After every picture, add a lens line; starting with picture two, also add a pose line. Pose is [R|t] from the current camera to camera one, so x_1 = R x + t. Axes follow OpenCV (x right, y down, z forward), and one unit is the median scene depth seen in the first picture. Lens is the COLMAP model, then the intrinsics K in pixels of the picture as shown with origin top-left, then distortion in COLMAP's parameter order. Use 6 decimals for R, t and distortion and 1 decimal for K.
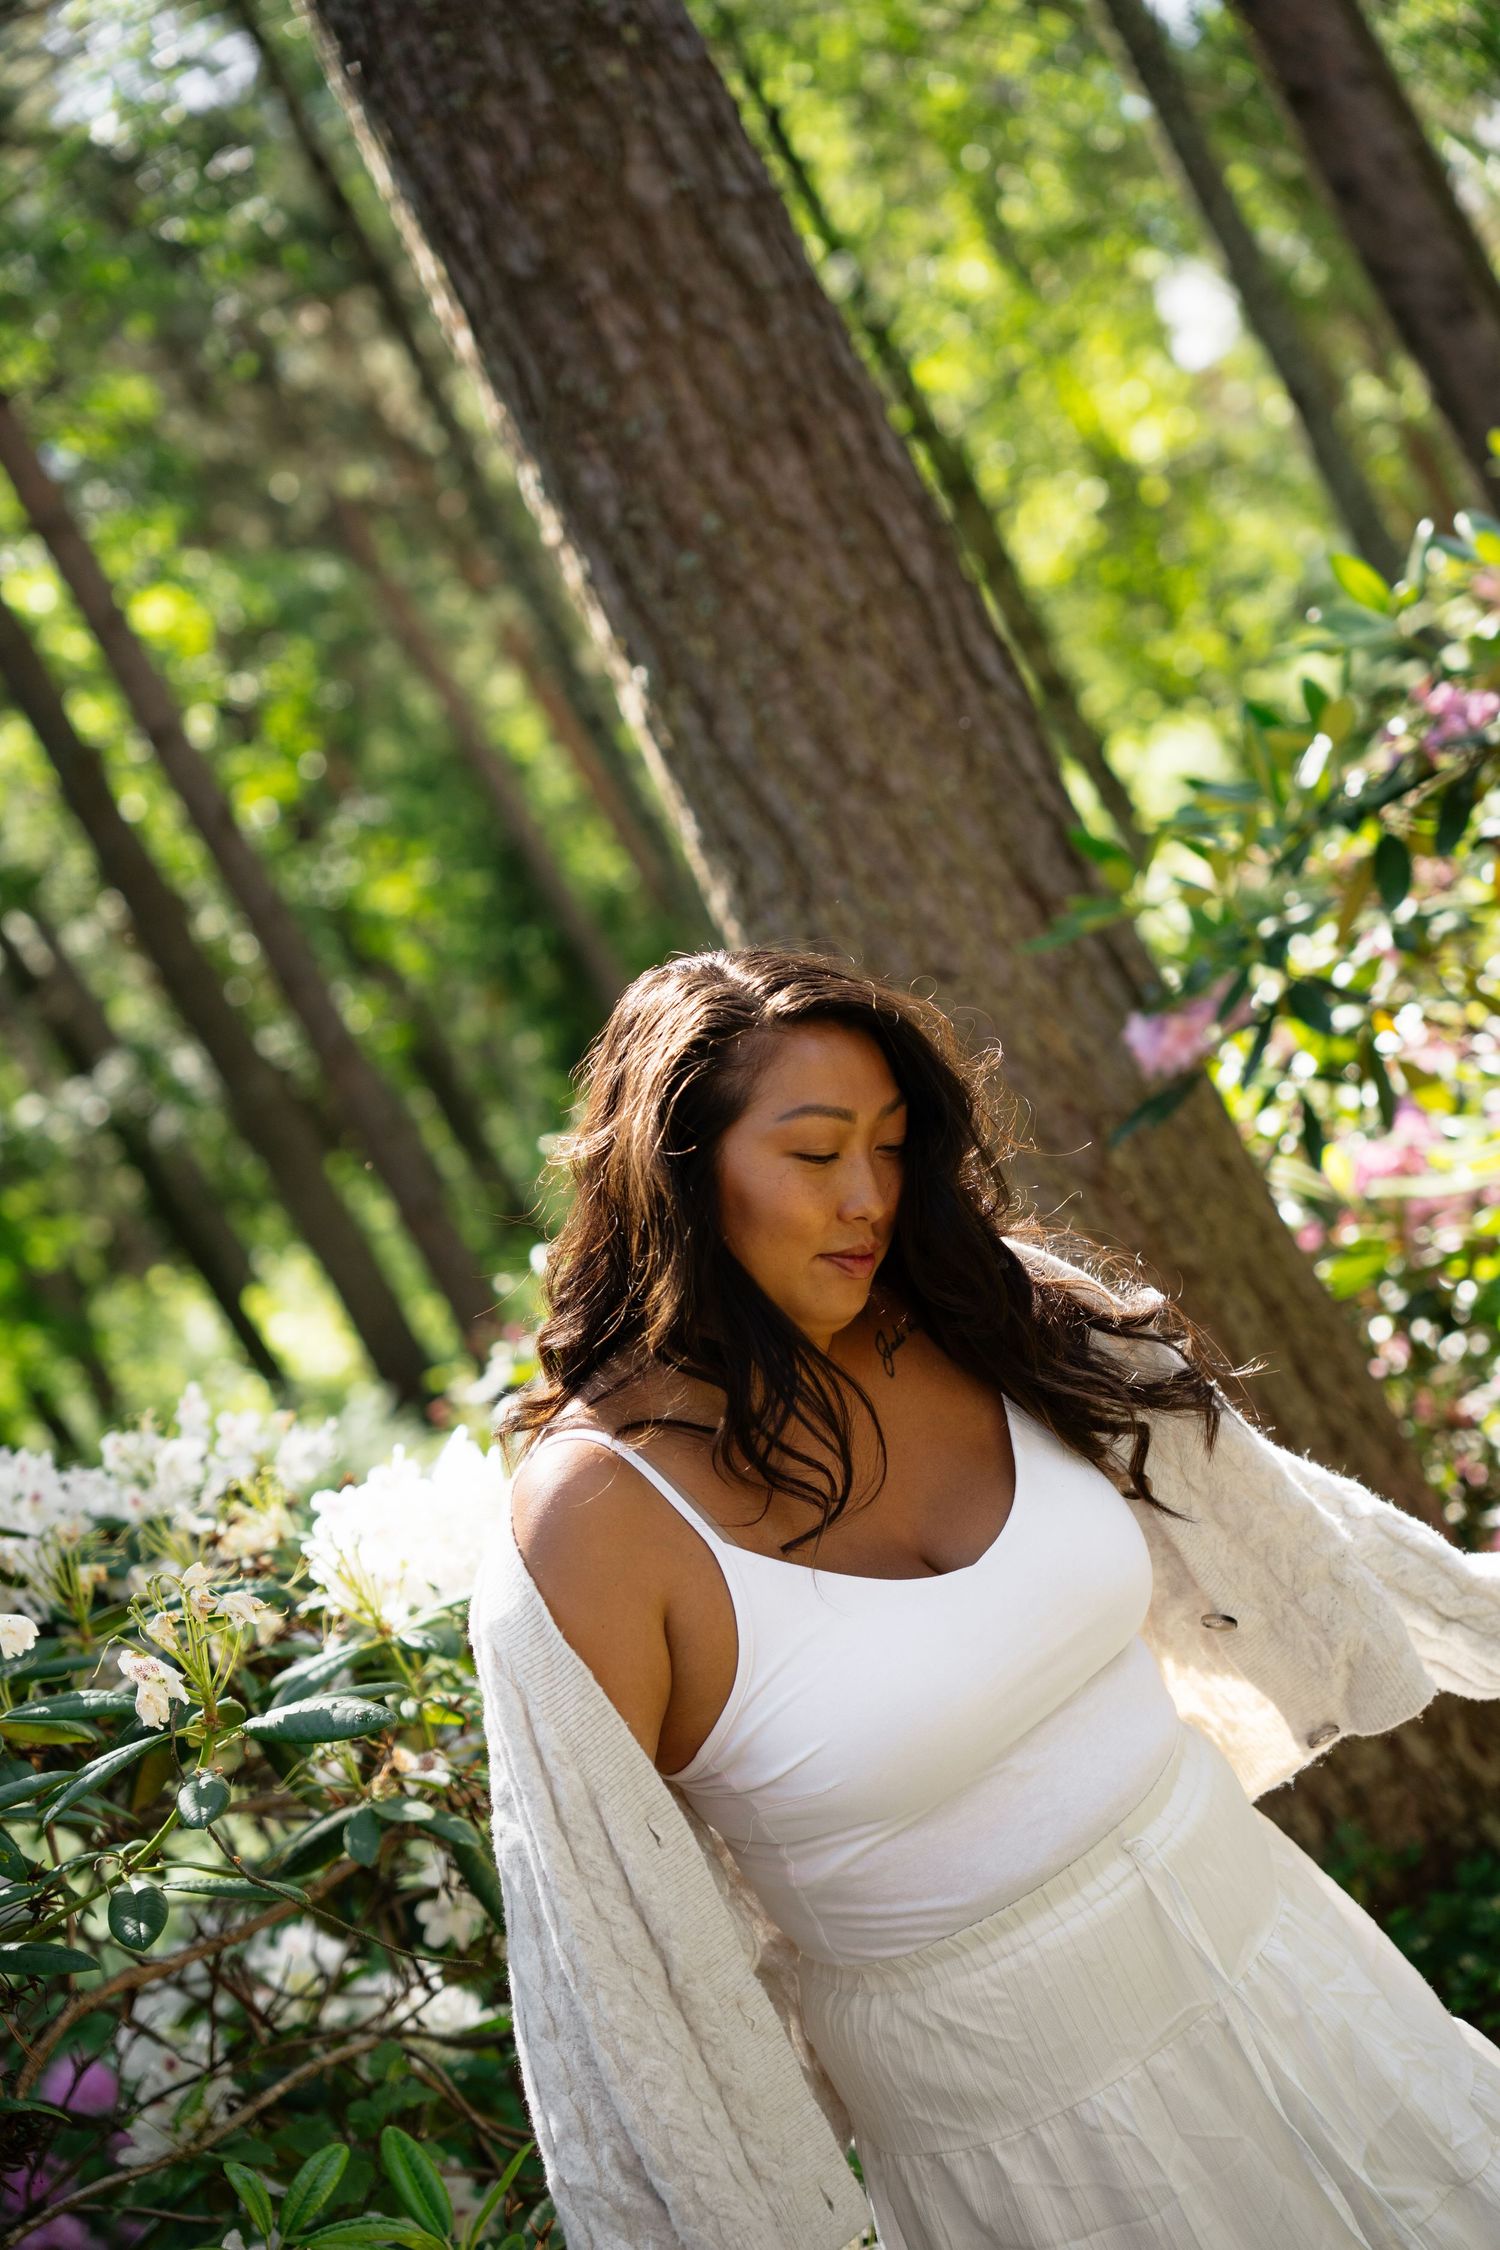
lens RADIAL K [[4582.0, 0, 730.6], [0, 4582.0, 1140.5], [0, 0, 1]] dist [0.540553, 0.000000]
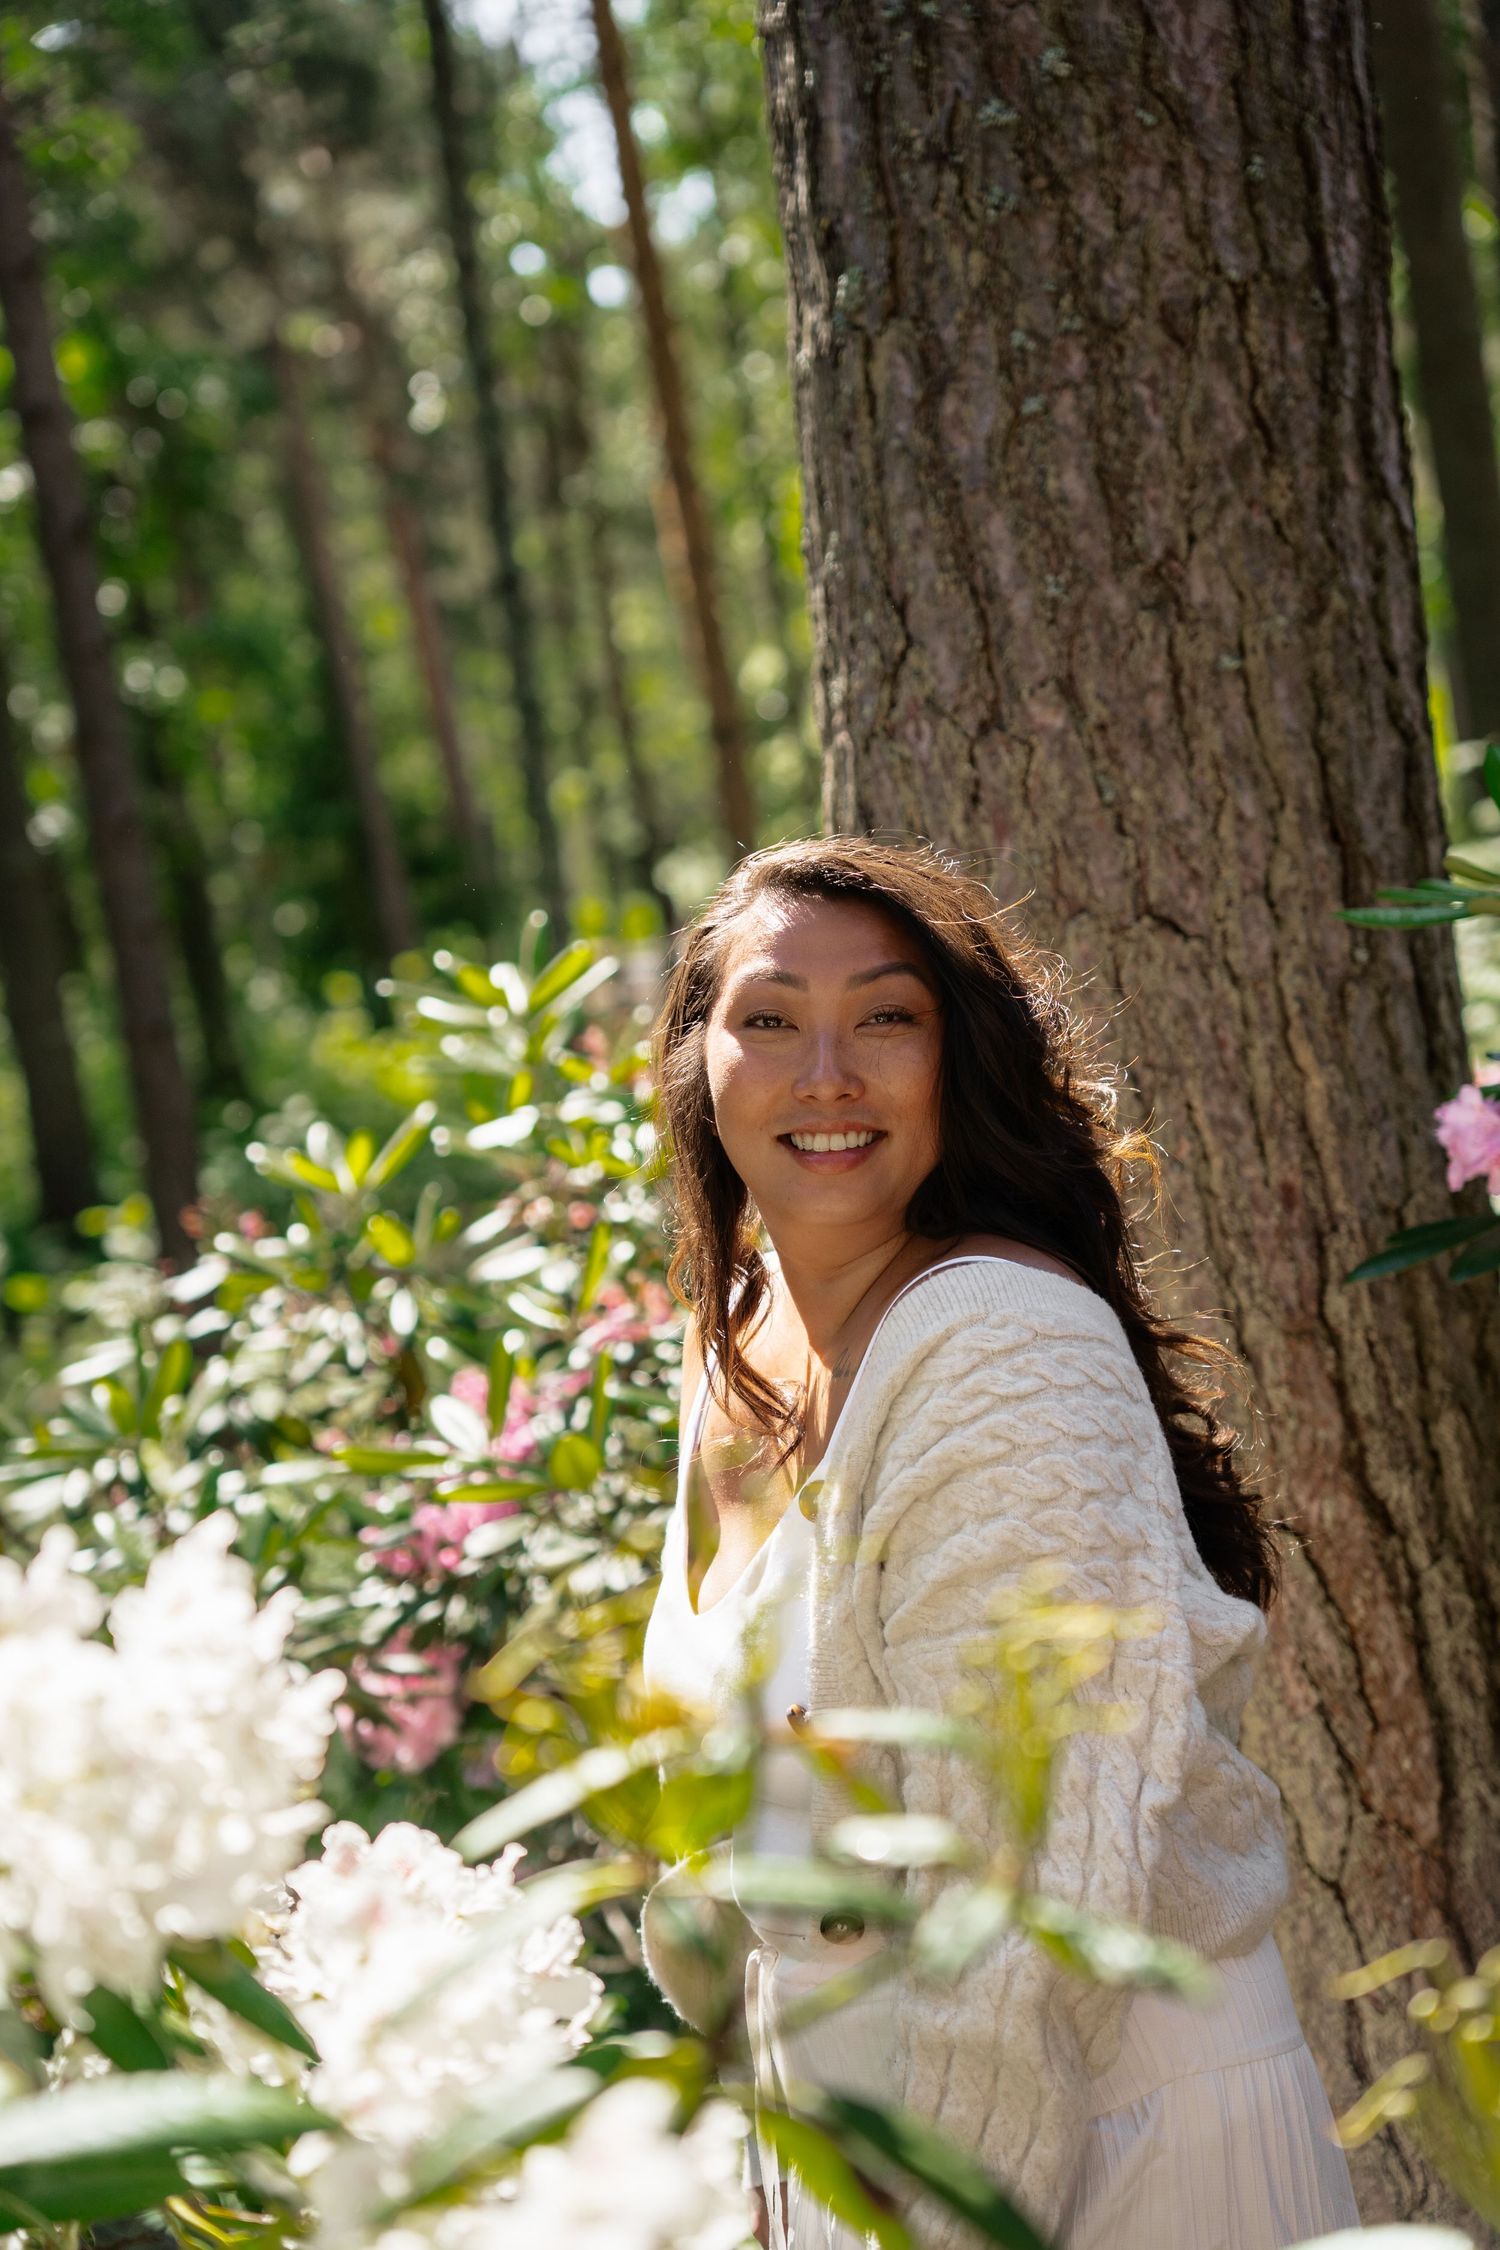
lens RADIAL K [[4286.6, 0, 763.3], [0, 4286.6, 1128.1], [0, 0, 1]] dist [0.577520, 0.000000]
pose [[0.943336, 0.322621, 0.077676, -0.034819], [-0.322507, 0.946458, -0.014356, 0.013823], [-0.078149, -0.011509, 0.996875, 0.387900]]
